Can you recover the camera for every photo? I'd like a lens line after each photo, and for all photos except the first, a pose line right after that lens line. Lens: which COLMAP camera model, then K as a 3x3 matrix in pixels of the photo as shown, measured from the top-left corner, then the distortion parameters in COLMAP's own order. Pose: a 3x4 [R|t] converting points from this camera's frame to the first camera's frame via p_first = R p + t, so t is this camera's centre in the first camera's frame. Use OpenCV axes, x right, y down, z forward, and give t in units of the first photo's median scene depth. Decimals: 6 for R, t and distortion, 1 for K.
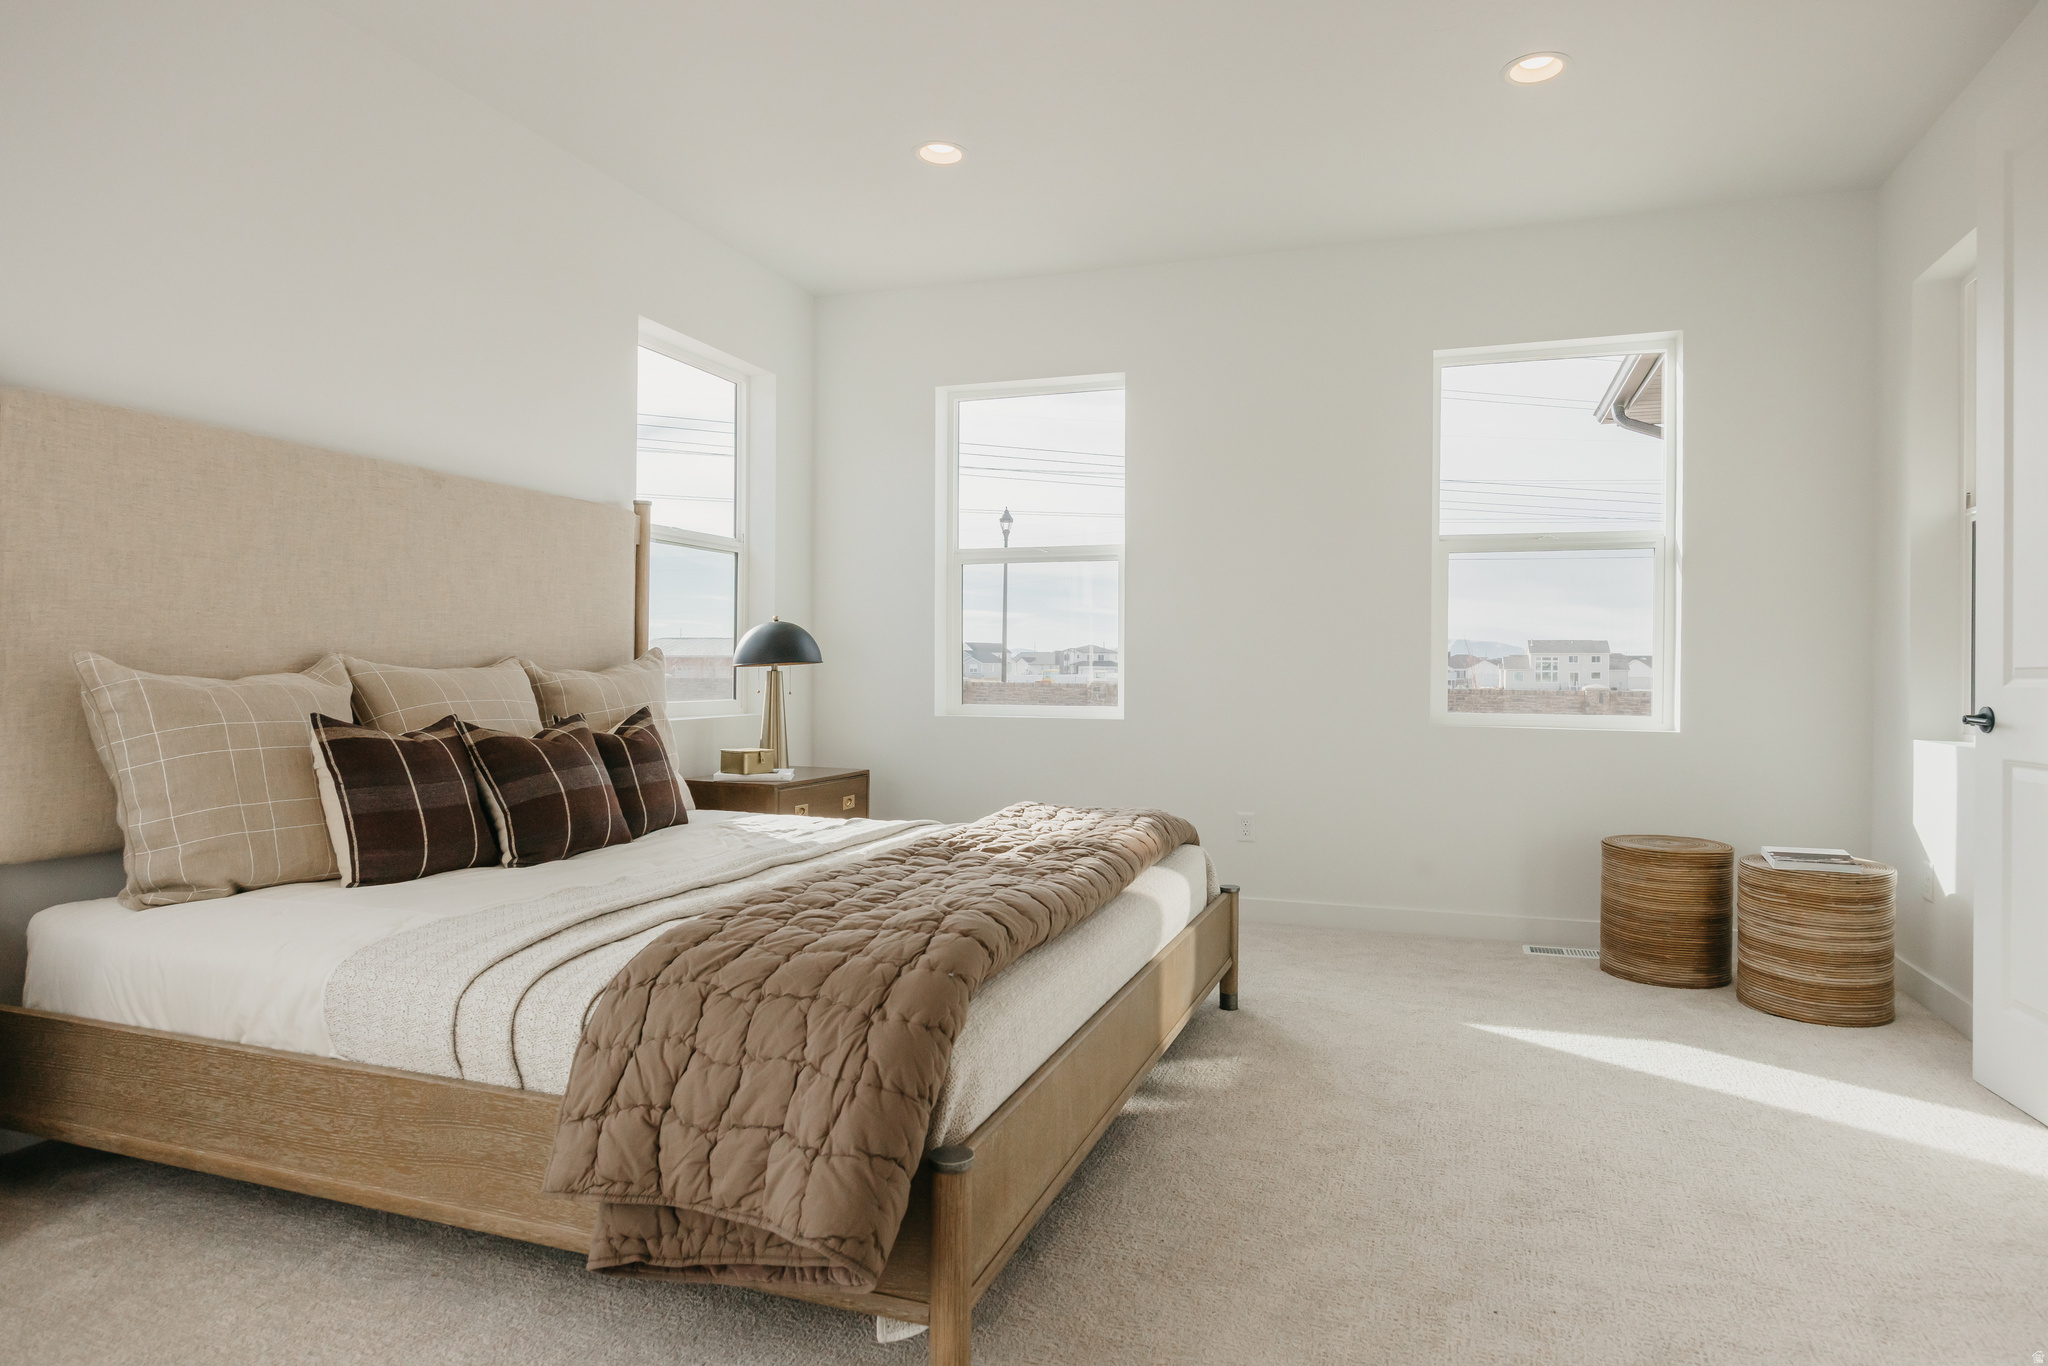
lens RADIAL K [[1173.5, 0, 1024.0], [0, 1173.5, 683.0], [0, 0, 1]] dist [-0.000061, 0.000331]
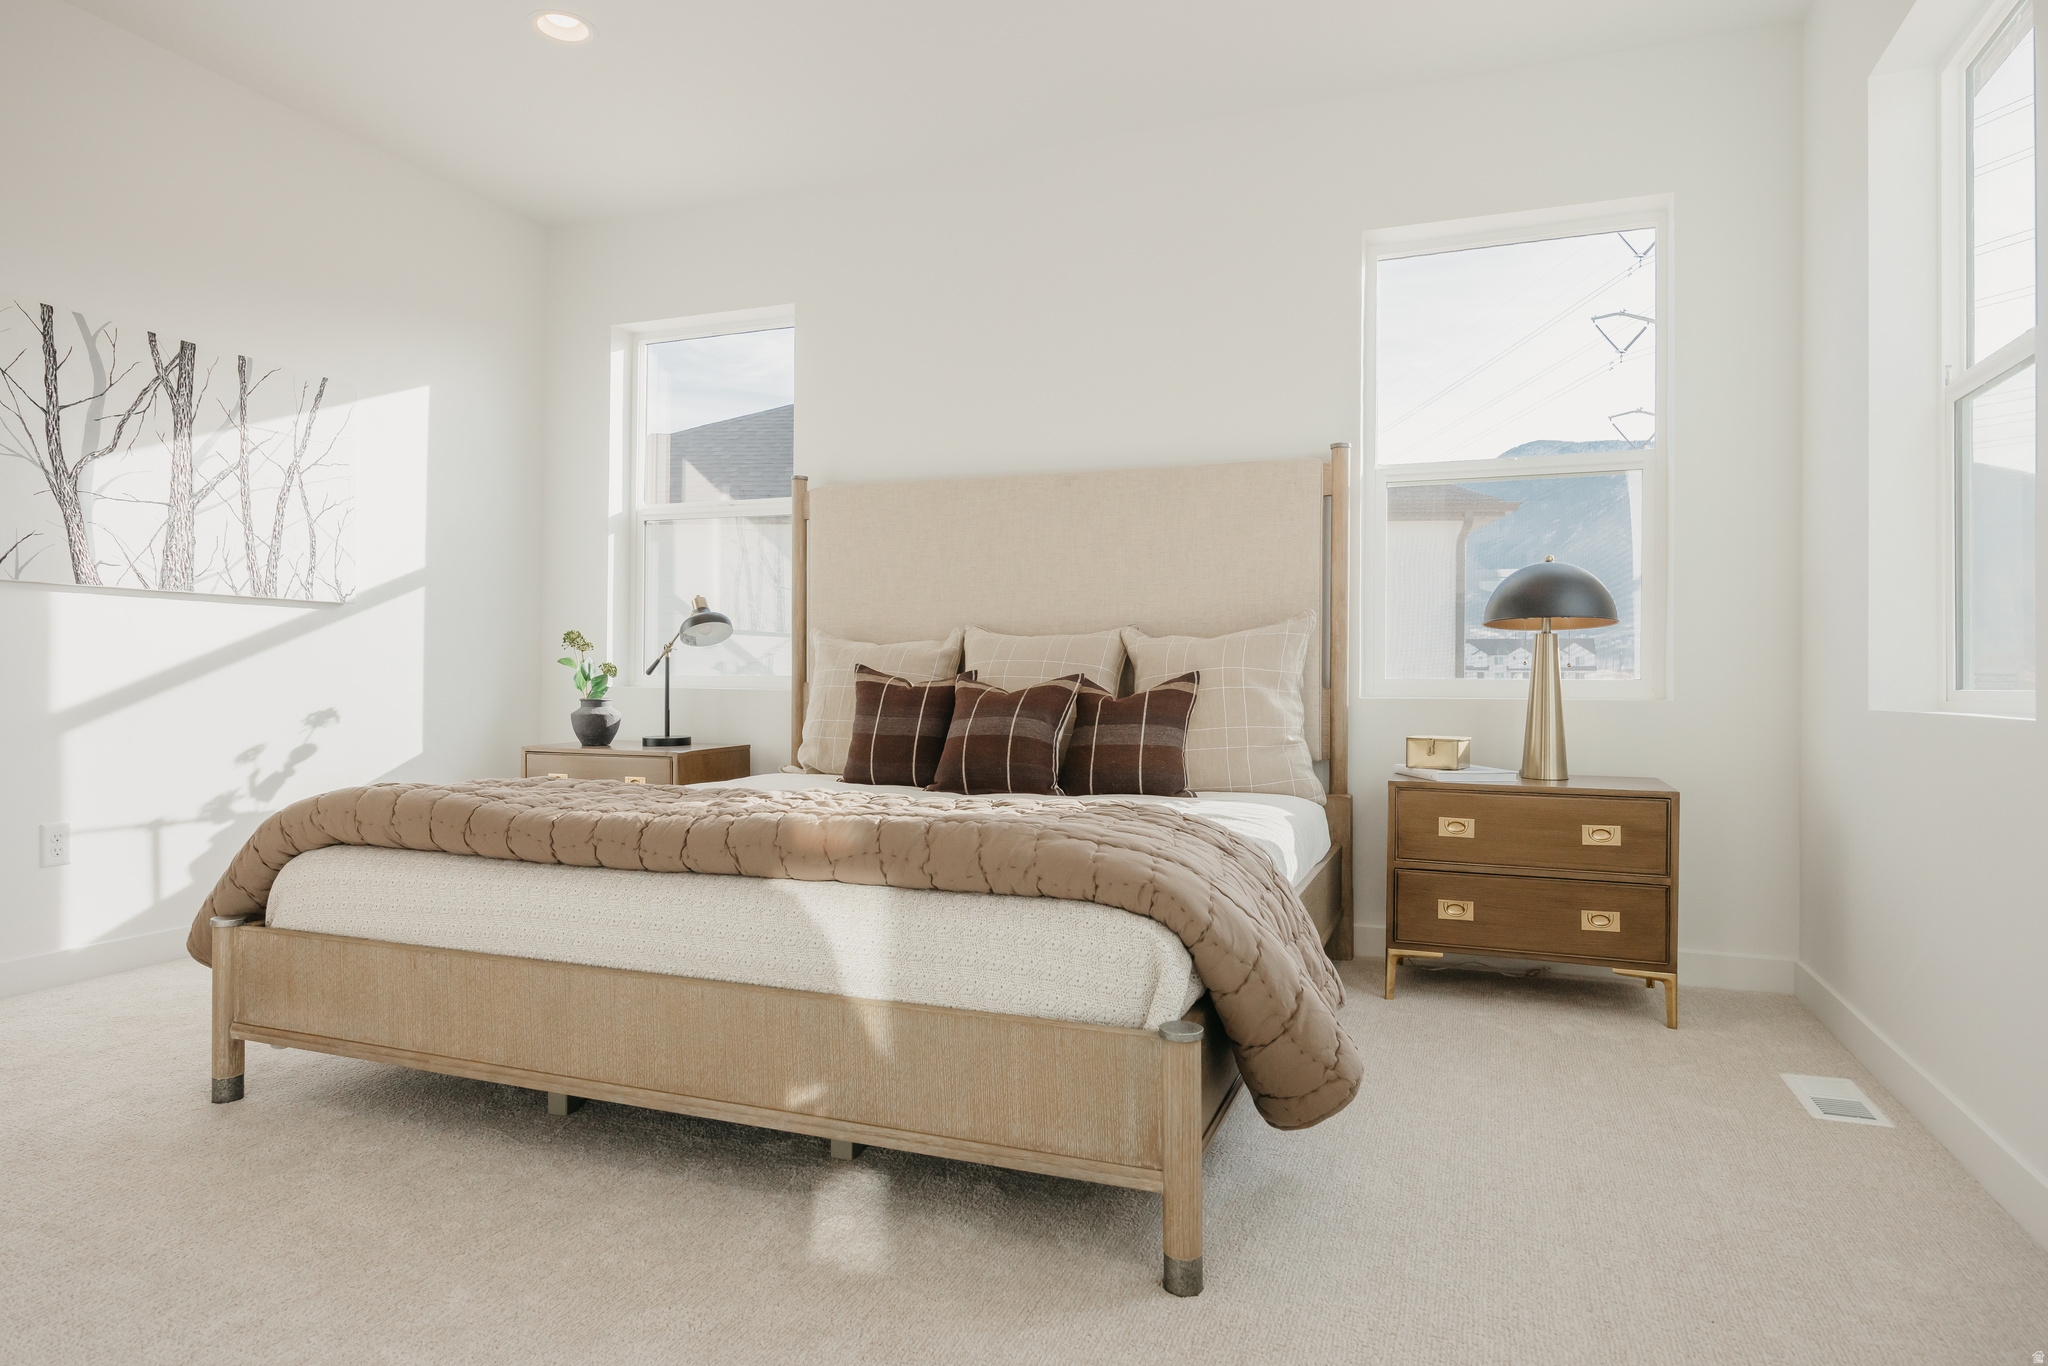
lens RADIAL K [[1146.5, 0, 1024.0], [0, 1146.5, 683.0], [0, 0, 1]] dist [-0.005287, -0.000188]
pose [[-0.030637, -0.002290, -0.999528, 0.522872], [-0.019131, 0.999816, -0.001704, 0.029312], [0.999347, 0.019070, -0.030675, 0.771955]]
